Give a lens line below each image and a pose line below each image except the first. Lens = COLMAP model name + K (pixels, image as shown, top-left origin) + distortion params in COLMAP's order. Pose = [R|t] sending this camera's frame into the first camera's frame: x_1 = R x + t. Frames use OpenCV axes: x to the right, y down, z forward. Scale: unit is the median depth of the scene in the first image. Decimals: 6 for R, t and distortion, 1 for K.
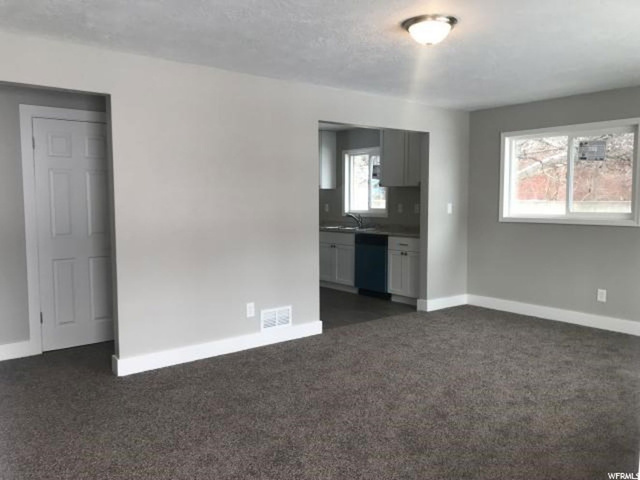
lens RADIAL K [[530.6, 0, 320.0], [0, 530.6, 240.0], [0, 0, 1]] dist [0.006201, 0.000629]
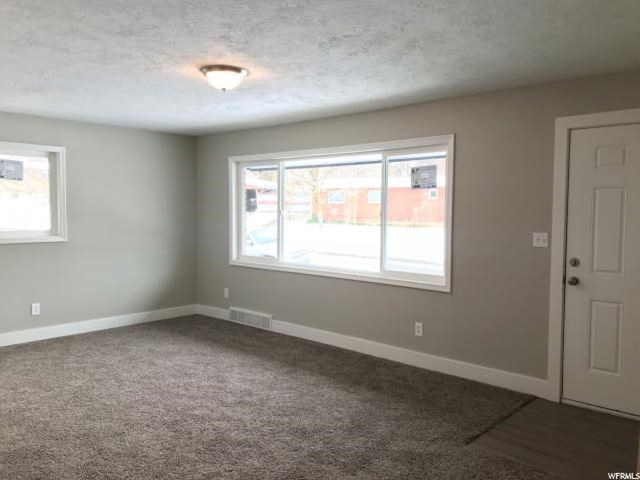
lens RADIAL K [[515.4, 0, 322.1], [0, 515.4, 234.6], [0, 0, 1]] dist [0.007580, -0.004852]
pose [[-0.137937, -0.049906, 0.989183, -0.439872], [0.071165, 0.995649, 0.060156, -0.050468], [-0.987881, 0.078692, -0.133785, 0.447455]]
